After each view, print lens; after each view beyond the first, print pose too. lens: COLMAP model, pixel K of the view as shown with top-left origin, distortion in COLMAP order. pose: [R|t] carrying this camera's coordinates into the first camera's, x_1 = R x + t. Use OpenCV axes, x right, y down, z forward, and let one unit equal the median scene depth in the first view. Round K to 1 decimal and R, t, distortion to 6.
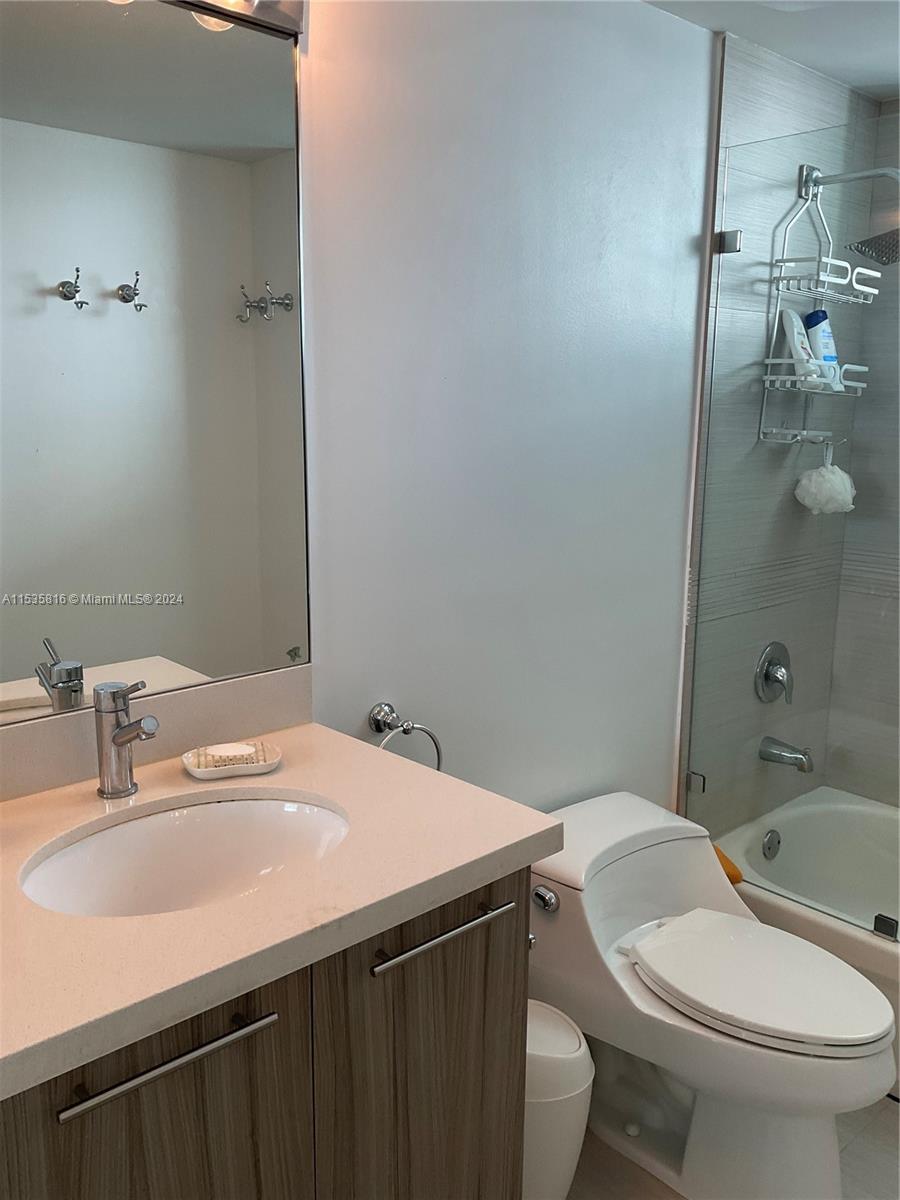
lens RADIAL K [[1009.9, 0, 438.0], [0, 1009.9, 605.3], [0, 0, 1]] dist [0.095580, -0.191052]
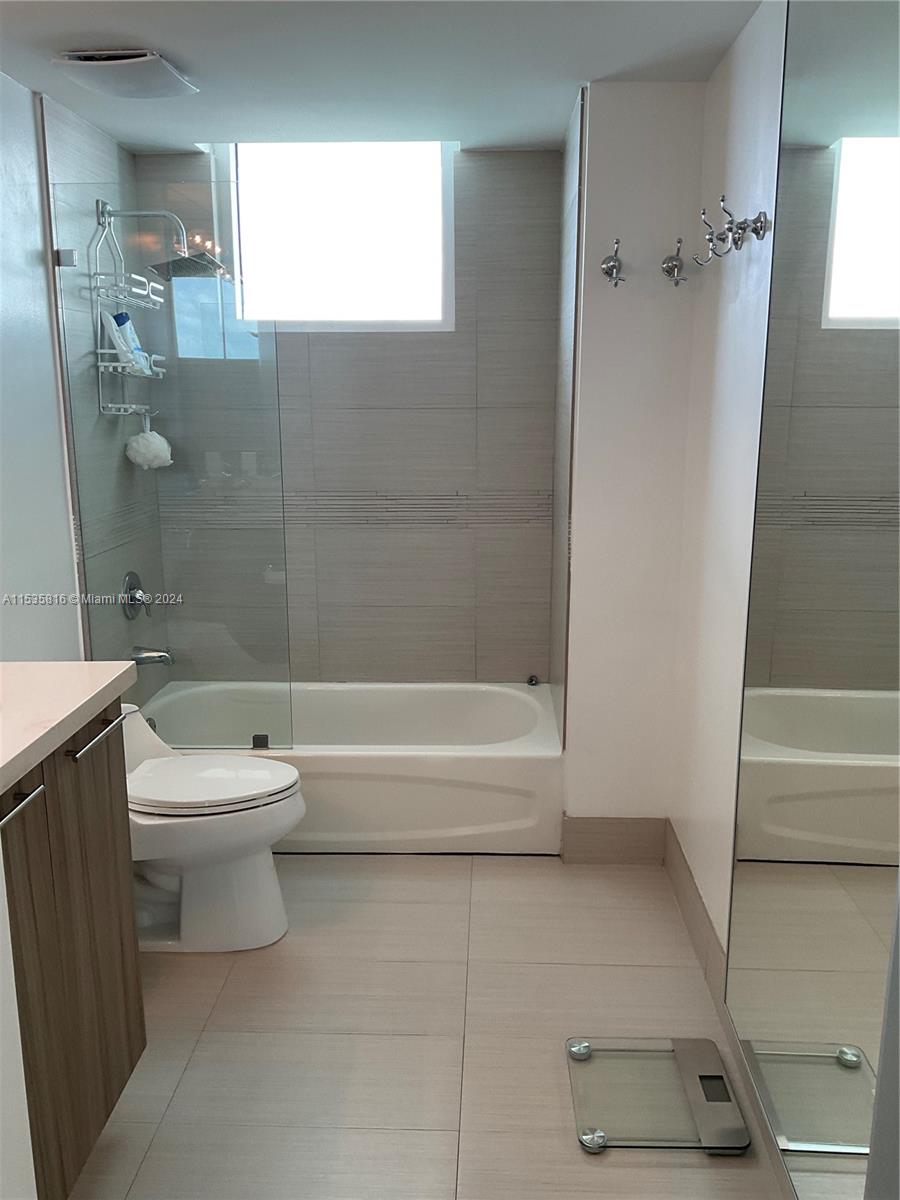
lens RADIAL K [[1009.9, 0, 438.0], [0, 1009.9, 605.3], [0, 0, 1]] dist [0.095580, -0.191052]
pose [[0.712841, -0.159283, 0.682999, -0.301423], [0.149844, 0.985970, 0.073548, 0.046231], [-0.685131, 0.049916, 0.726707, -0.212456]]
